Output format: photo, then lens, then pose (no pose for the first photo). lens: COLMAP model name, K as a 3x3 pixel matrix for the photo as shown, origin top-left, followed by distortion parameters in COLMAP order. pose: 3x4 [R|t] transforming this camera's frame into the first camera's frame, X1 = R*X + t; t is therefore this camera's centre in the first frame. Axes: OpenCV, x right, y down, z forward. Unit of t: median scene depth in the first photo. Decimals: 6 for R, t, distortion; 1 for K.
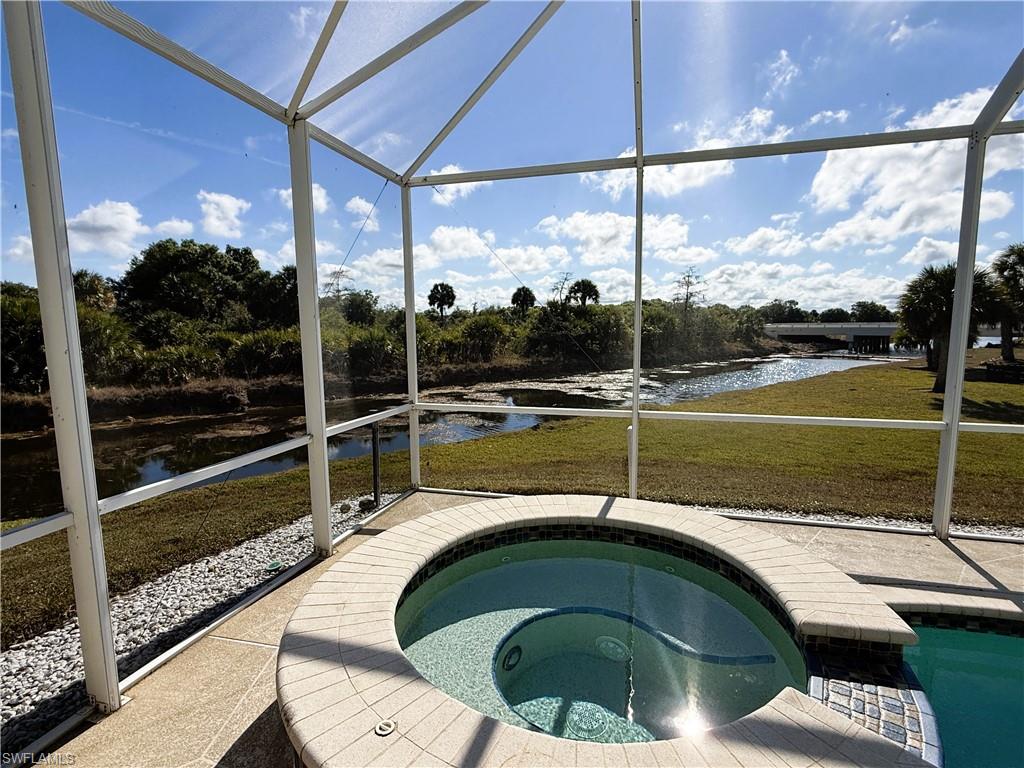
lens RADIAL K [[506.2, 0, 512.0], [0, 506.2, 384.0], [0, 0, 1]] dist [-0.000400, -0.000187]
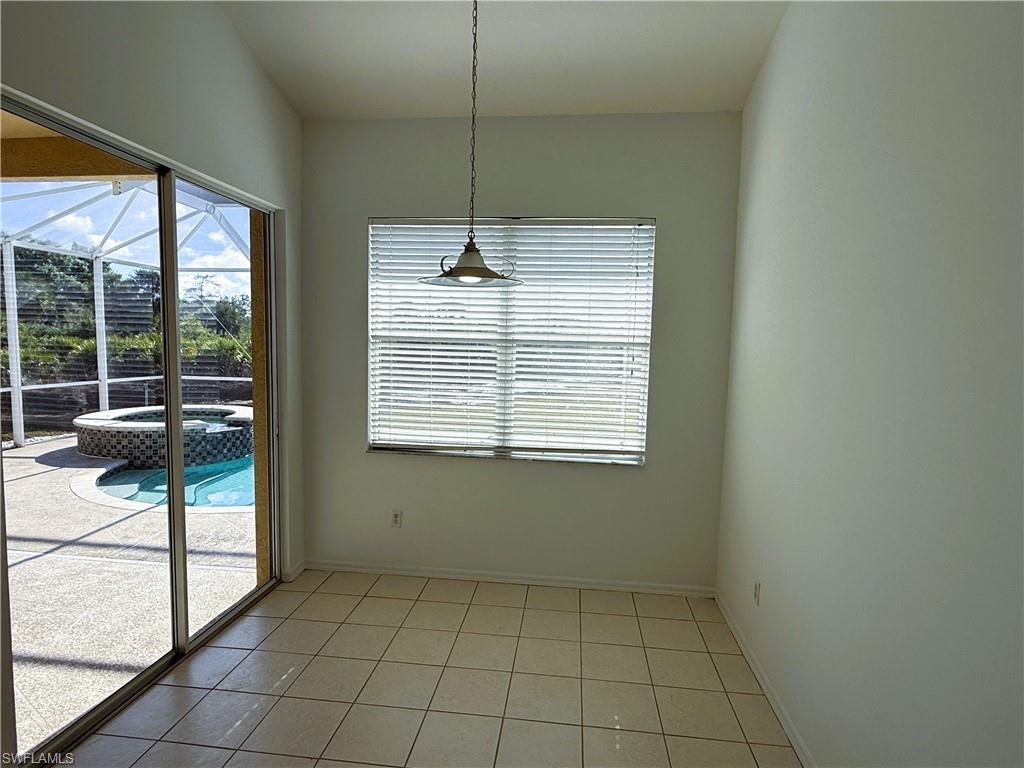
lens RADIAL K [[547.8, 0, 512.0], [0, 547.8, 384.0], [0, 0, 1]] dist [-0.001529, -0.000264]
pose [[0.985401, 0.017170, 0.169384, 0.071141], [-0.011251, 0.999294, -0.035840, 0.011132], [-0.169880, 0.033411, 0.984898, -0.124207]]
